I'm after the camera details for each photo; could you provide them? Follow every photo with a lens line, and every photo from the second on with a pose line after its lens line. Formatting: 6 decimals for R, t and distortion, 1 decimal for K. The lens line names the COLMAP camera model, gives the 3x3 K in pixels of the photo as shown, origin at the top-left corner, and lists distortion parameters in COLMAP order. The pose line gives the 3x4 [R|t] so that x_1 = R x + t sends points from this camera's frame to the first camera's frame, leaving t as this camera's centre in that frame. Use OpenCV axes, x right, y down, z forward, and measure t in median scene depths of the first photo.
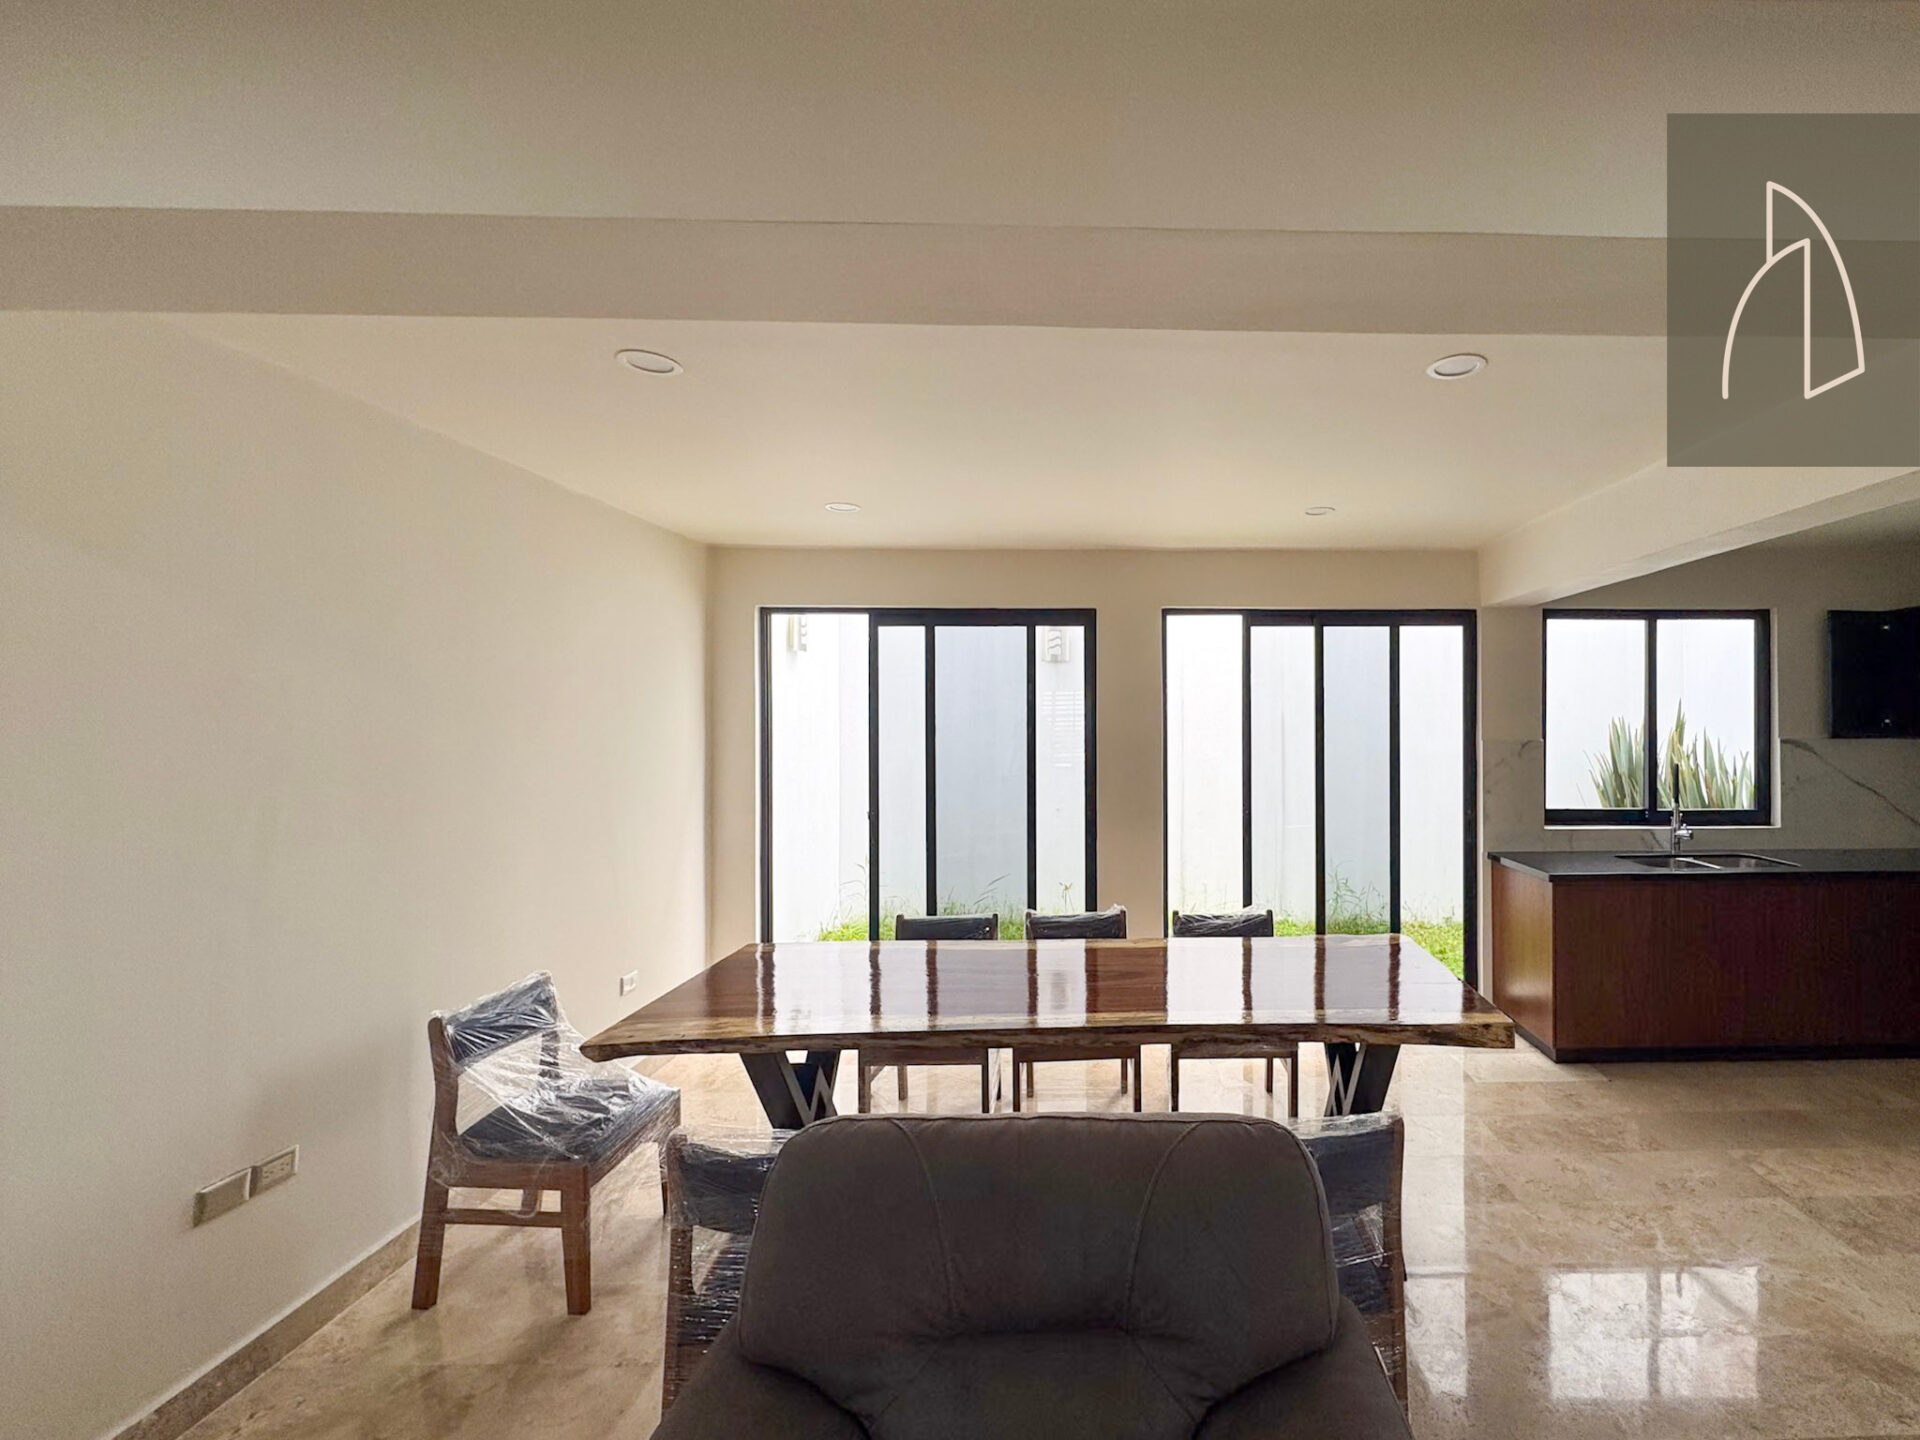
lens RADIAL K [[794.7, 0, 950.6], [0, 794.7, 775.4], [0, 0, 1]] dist [-0.001712, -0.000071]
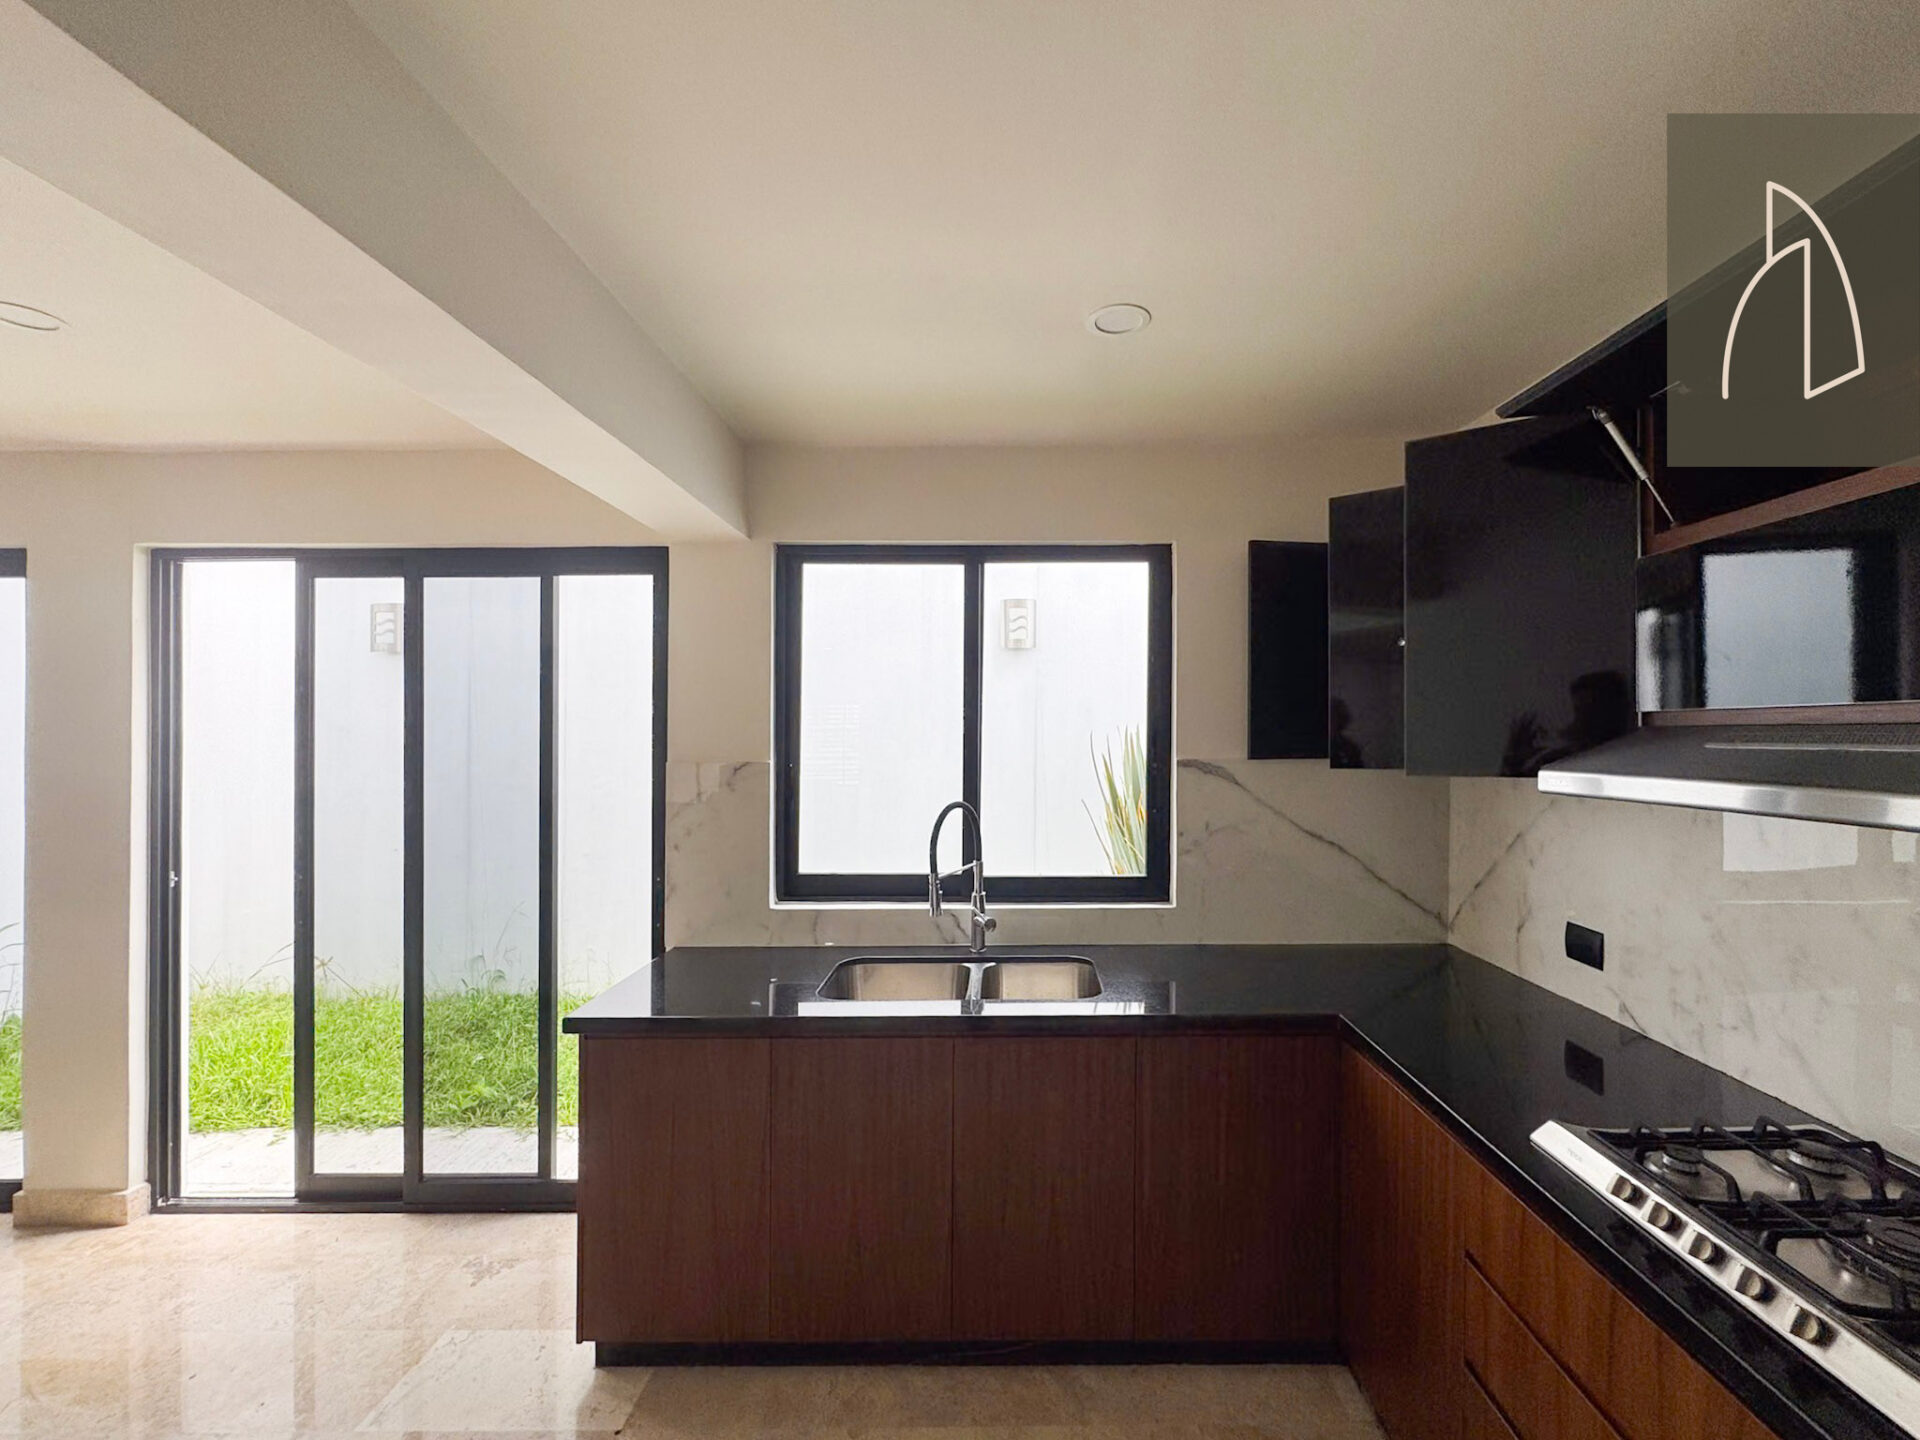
lens RADIAL K [[816.3, 0, 960.0], [0, 816.3, 720.0], [0, 0, 1]] dist [0.011253, 0.000084]
pose [[0.999267, 0.000679, -0.038271, 0.904540], [-0.001074, 0.999946, -0.010300, -0.069372], [0.038262, 0.010333, 0.999214, 0.374815]]
